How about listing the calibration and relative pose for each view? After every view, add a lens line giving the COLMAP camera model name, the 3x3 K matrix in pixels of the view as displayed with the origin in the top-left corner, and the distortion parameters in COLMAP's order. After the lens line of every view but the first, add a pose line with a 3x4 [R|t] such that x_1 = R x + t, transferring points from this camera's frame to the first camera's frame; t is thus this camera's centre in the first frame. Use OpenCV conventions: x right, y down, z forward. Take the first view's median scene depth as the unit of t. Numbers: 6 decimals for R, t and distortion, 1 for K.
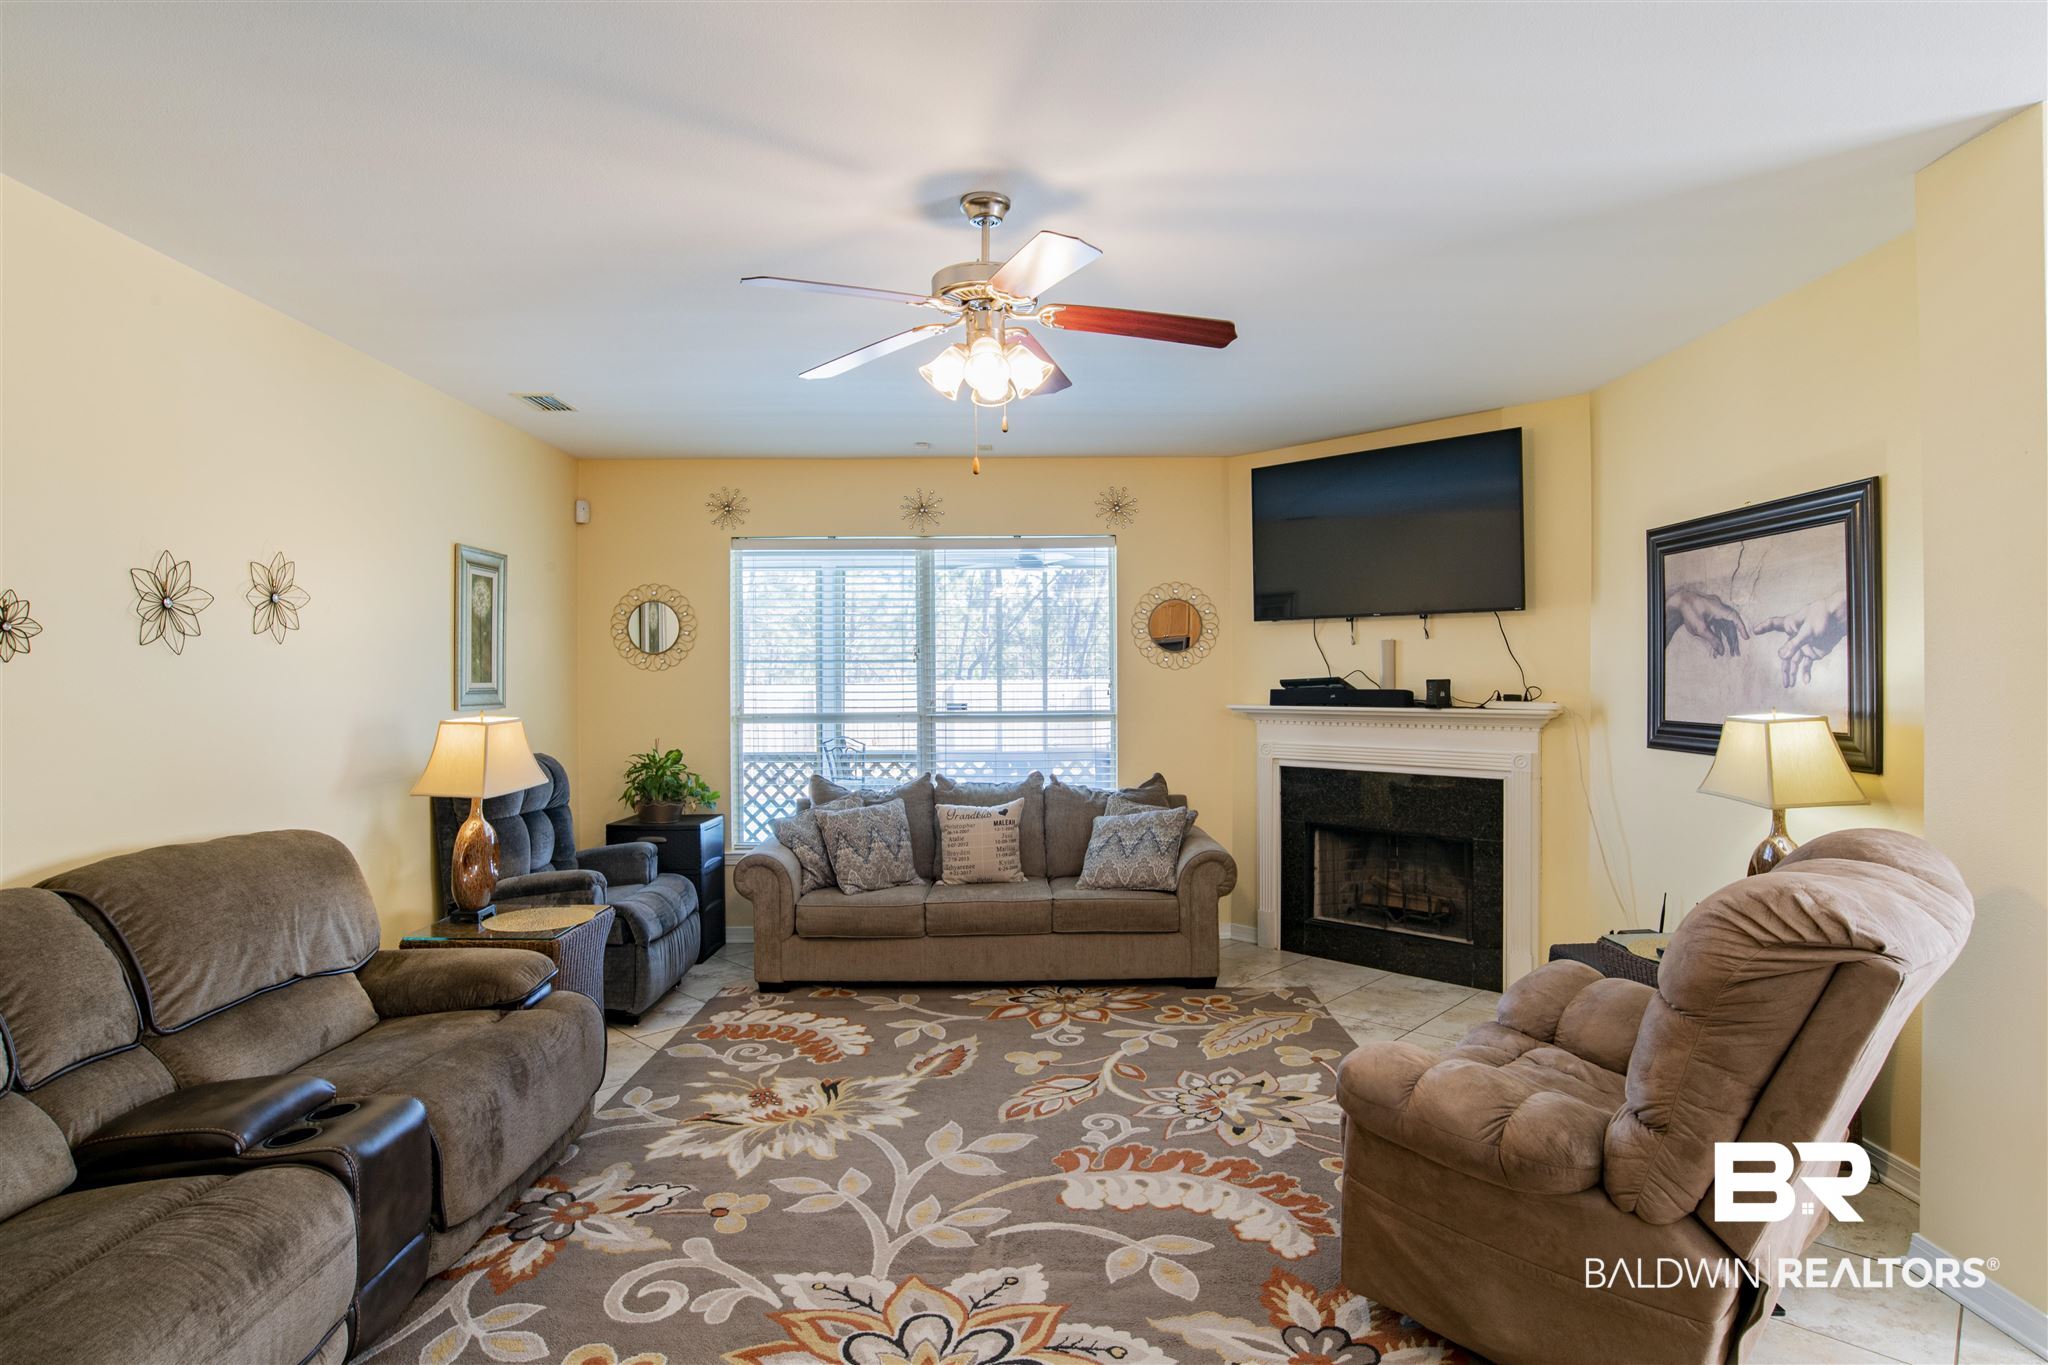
lens RADIAL K [[1042.4, 0, 1027.1], [0, 1042.4, 673.9], [0, 0, 1]] dist [-0.059178, 0.020743]
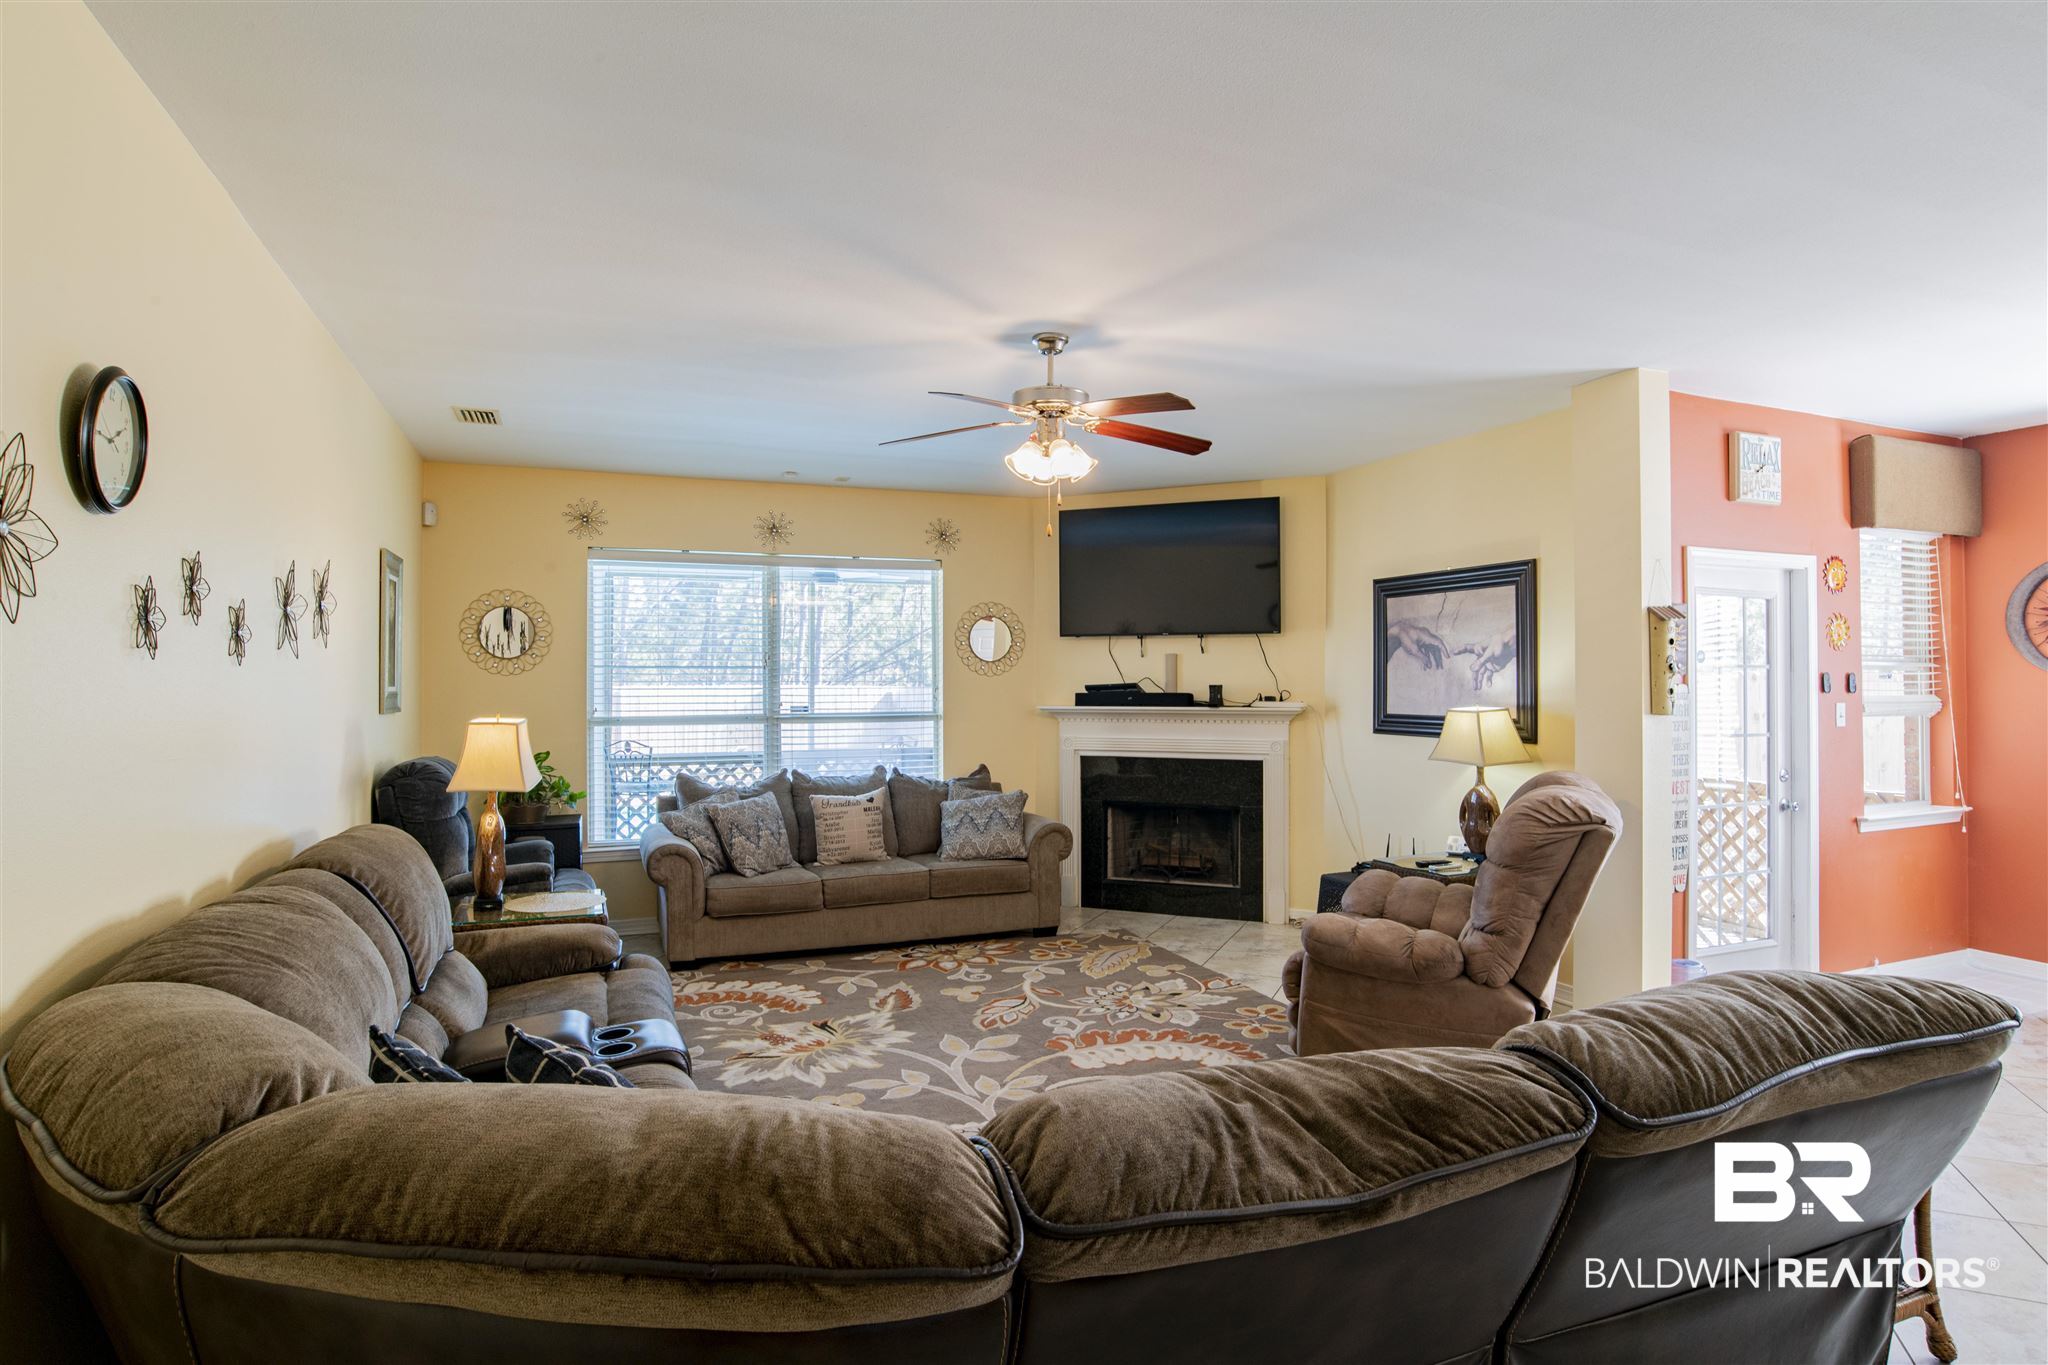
lens RADIAL K [[1050.7, 0, 1023.3], [0, 1050.7, 675.4], [0, 0, 1]] dist [-0.051175, 0.000081]
pose [[0.937572, 0.004659, 0.347761, -0.317475], [-0.003130, 0.999983, -0.004959, 0.000800], [-0.347778, 0.003561, 0.937570, -0.170151]]
